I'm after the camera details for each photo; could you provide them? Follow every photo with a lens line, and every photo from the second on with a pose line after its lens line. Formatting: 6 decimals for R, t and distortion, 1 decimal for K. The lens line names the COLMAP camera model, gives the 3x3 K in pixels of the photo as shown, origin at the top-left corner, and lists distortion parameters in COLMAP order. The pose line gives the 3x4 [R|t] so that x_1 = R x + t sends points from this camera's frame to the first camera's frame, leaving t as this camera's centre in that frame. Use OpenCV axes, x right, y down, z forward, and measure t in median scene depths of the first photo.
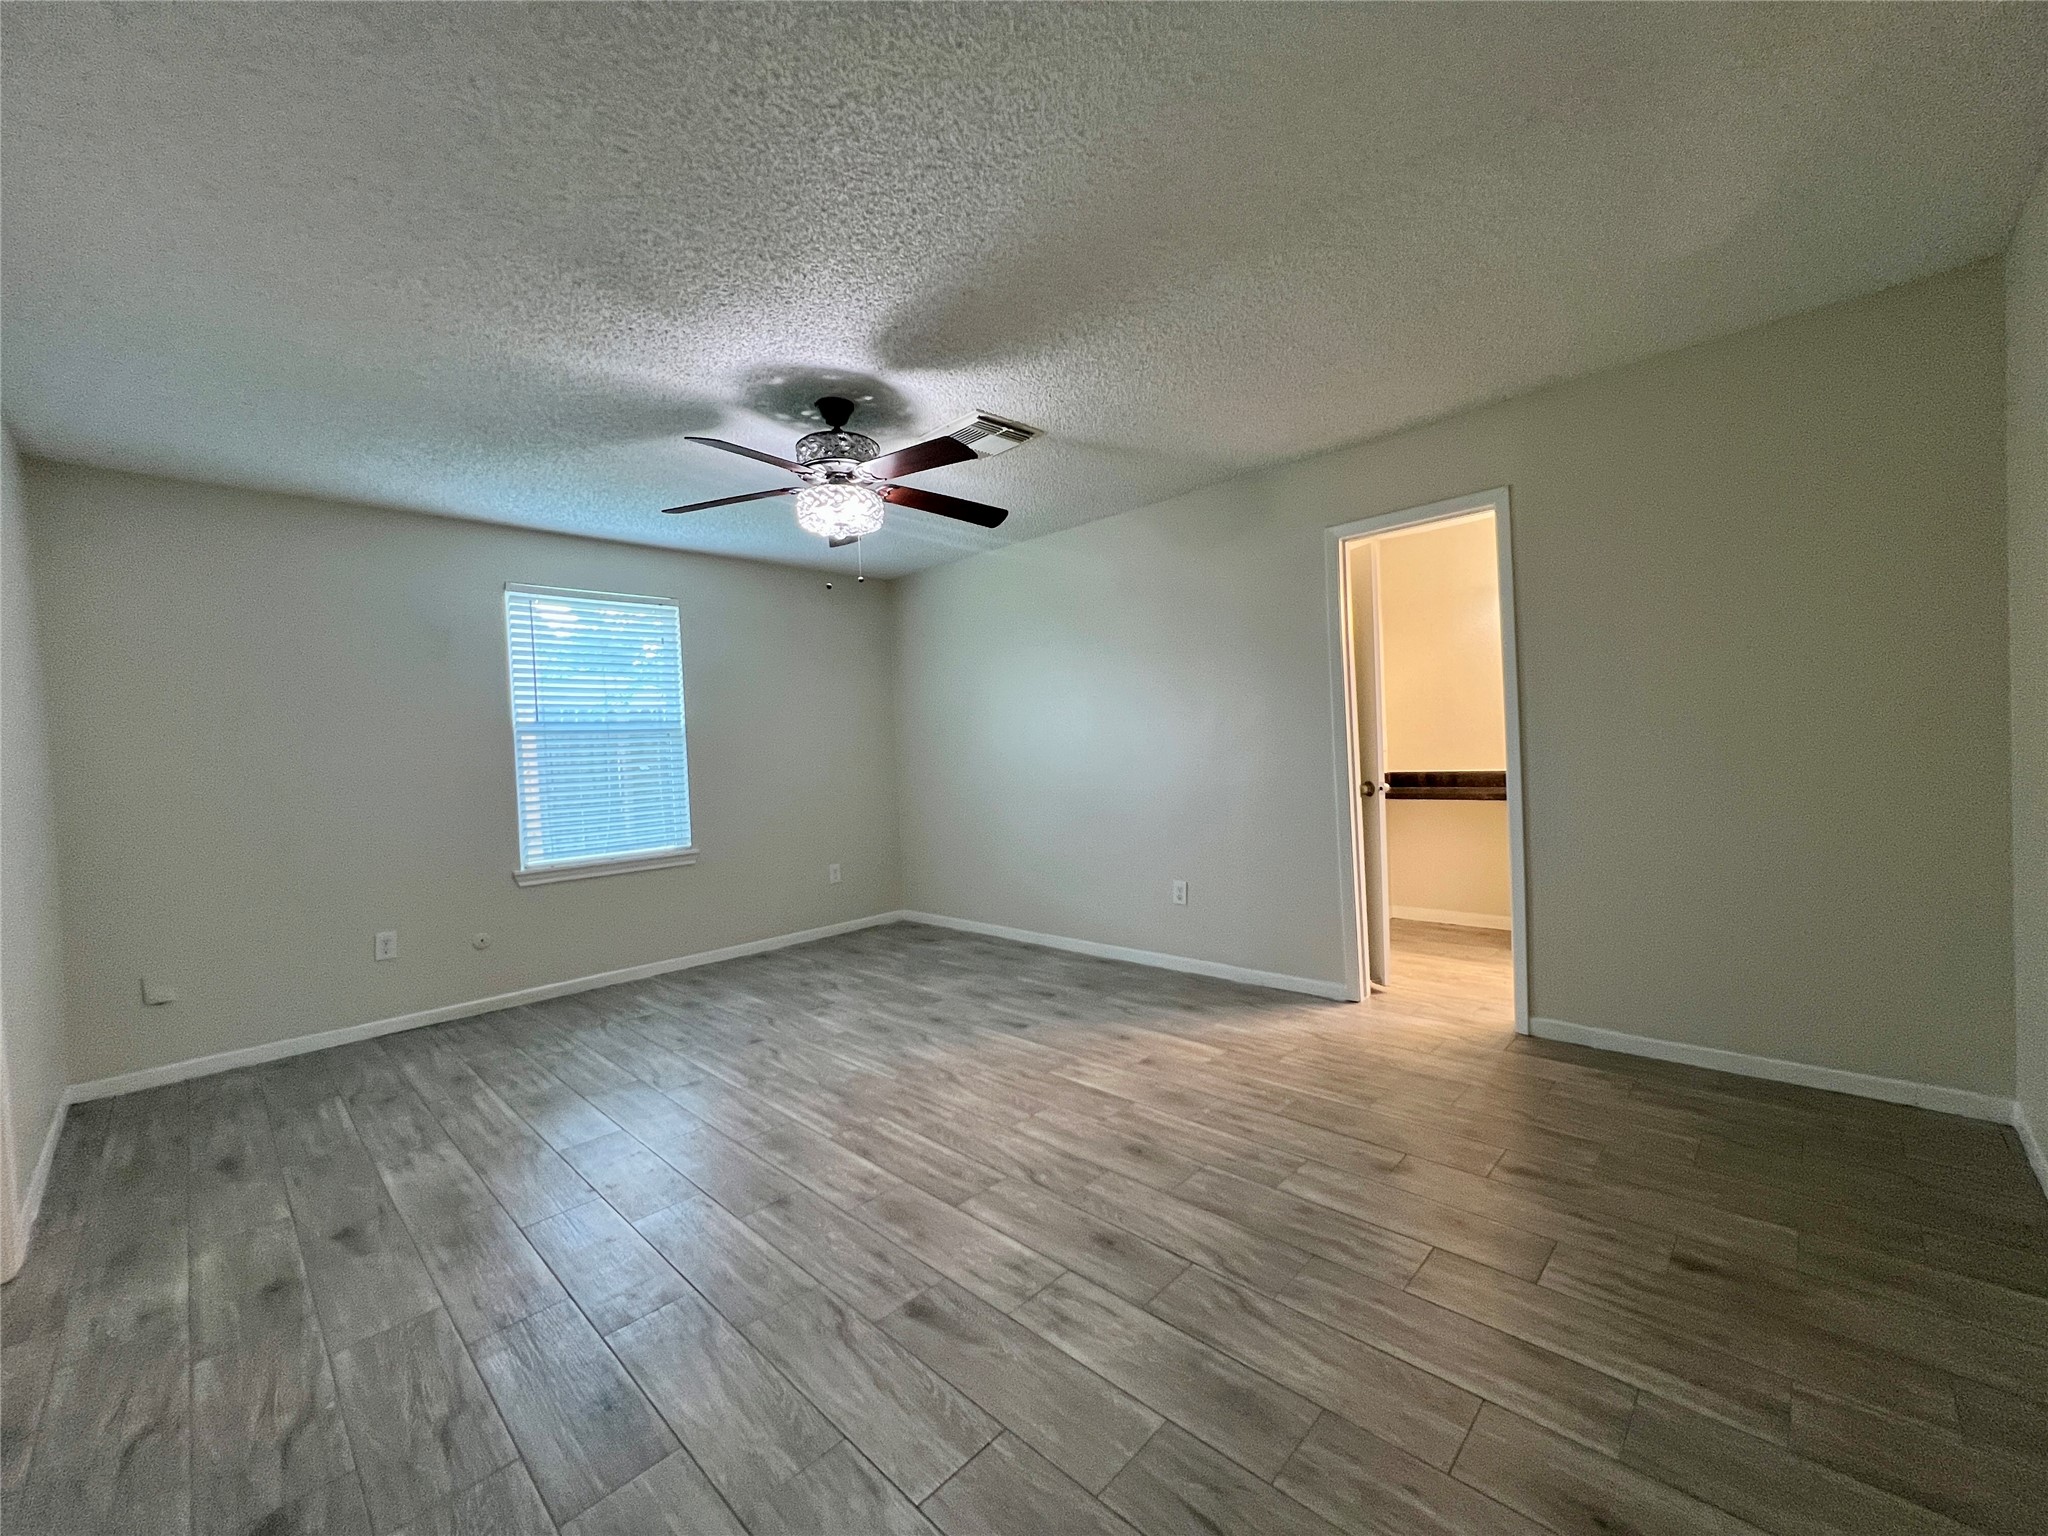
lens RADIAL K [[819.0, 0, 1024.0], [0, 819.0, 768.0], [0, 0, 1]] dist [-0.002099, -0.000191]
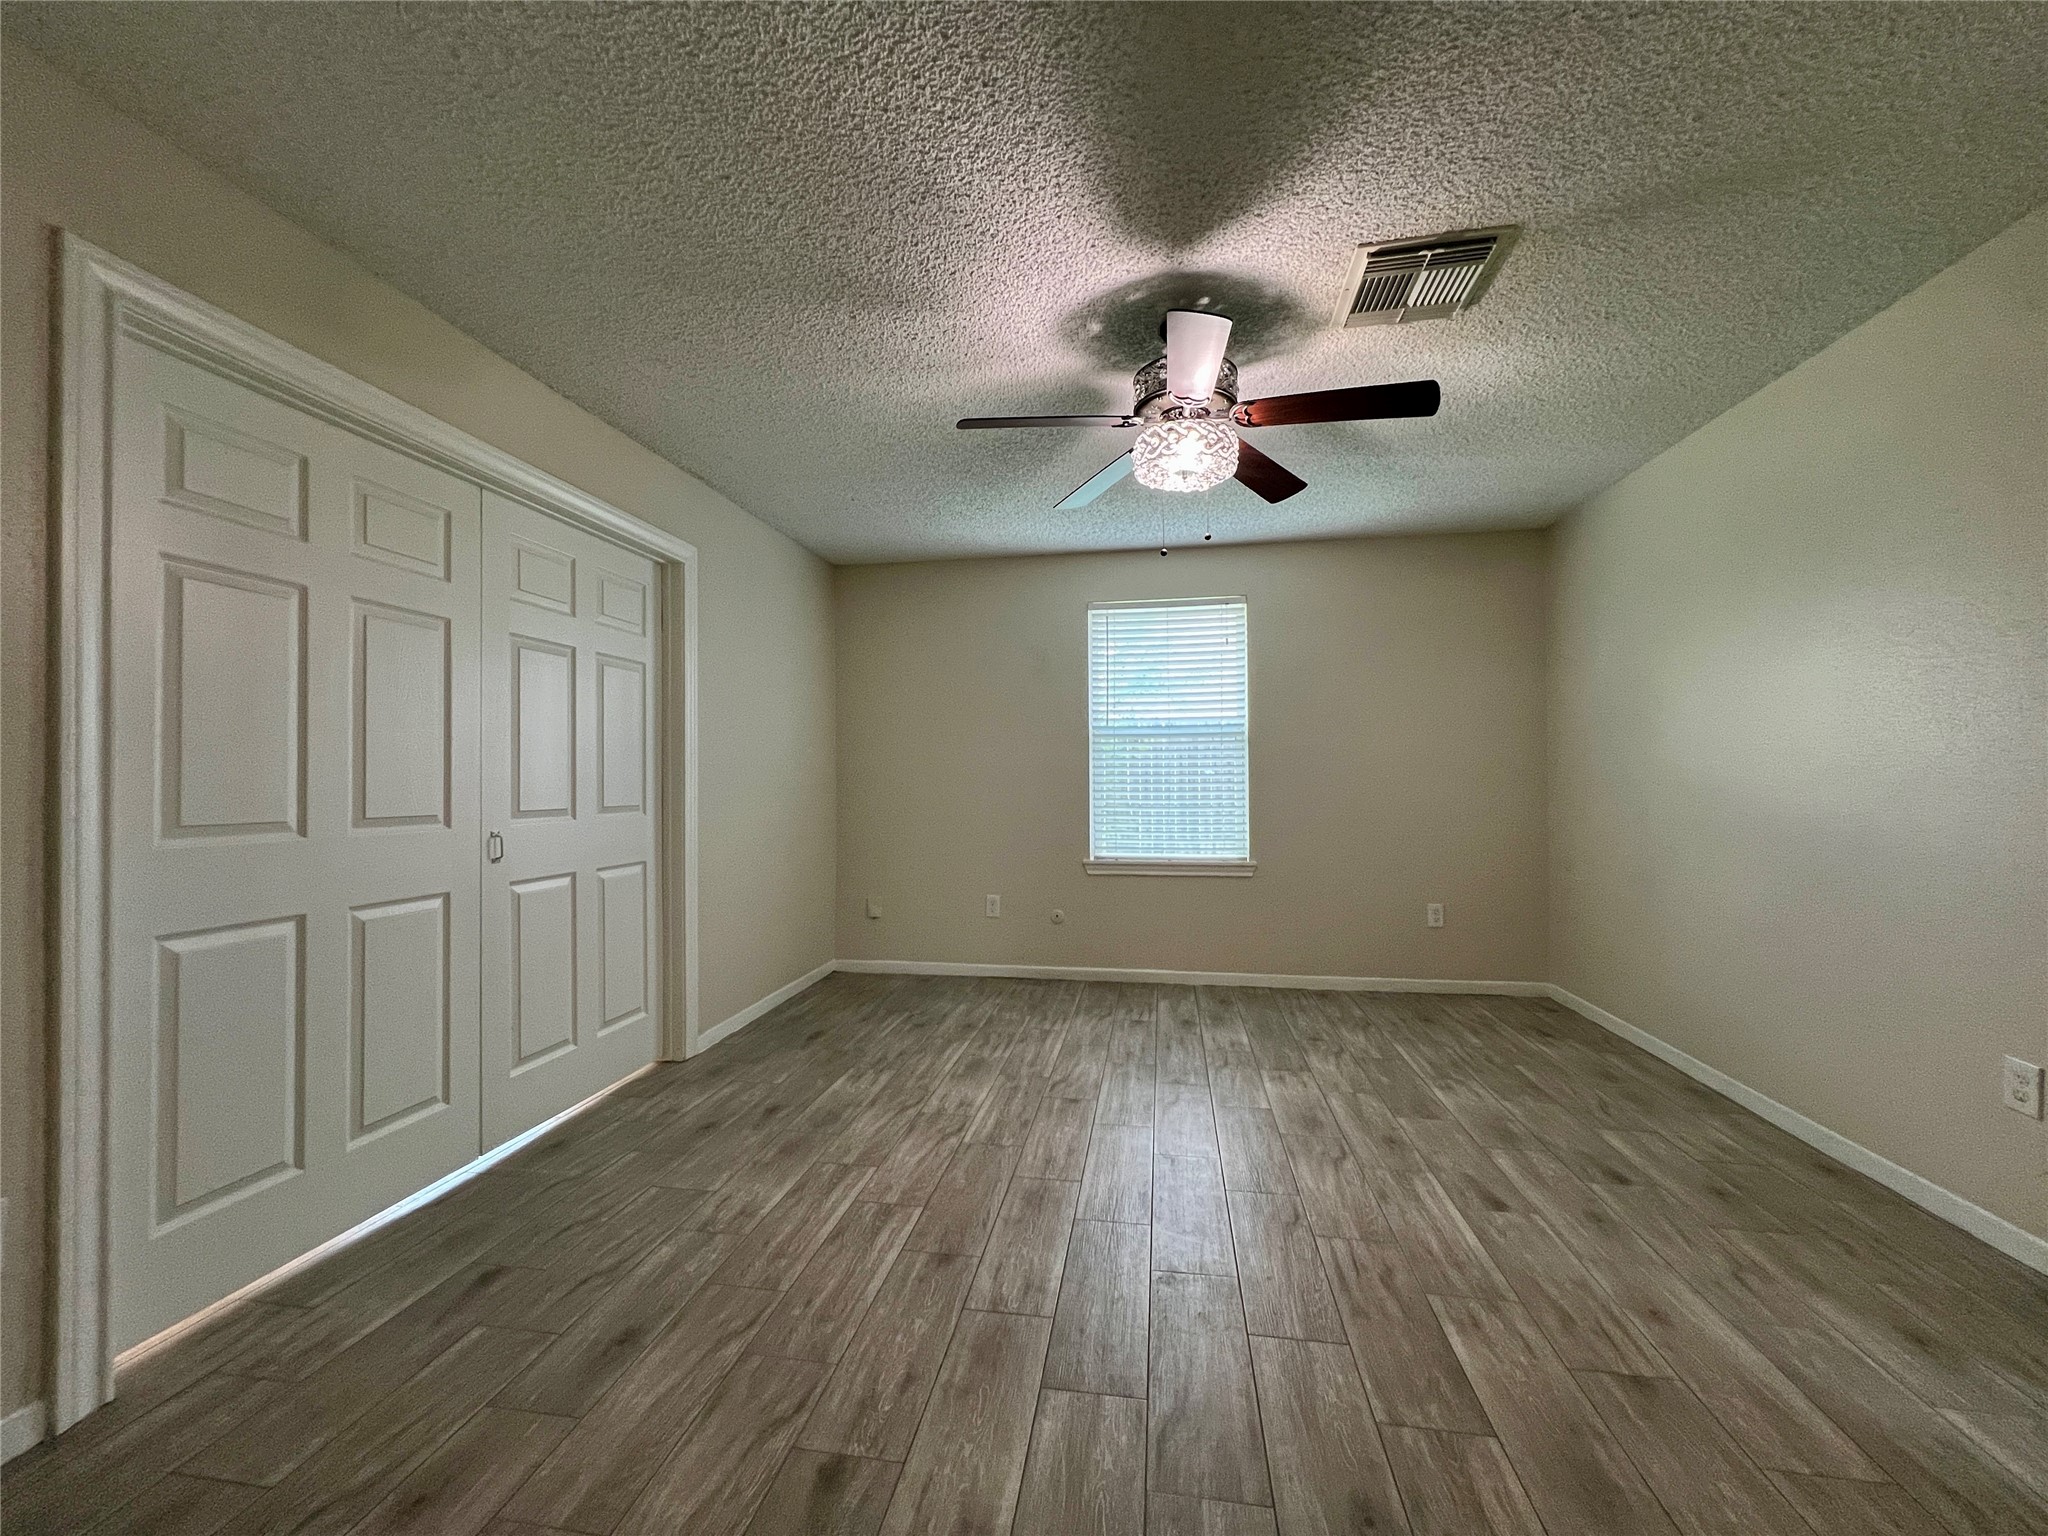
lens RADIAL K [[819.0, 0, 1024.0], [0, 819.0, 768.0], [0, 0, 1]] dist [-0.002099, -0.000191]
pose [[0.569634, 0.029589, -0.821366, 0.270764], [-0.038761, 0.999207, 0.009114, -0.006676], [0.820984, 0.026645, 0.570329, 0.319542]]
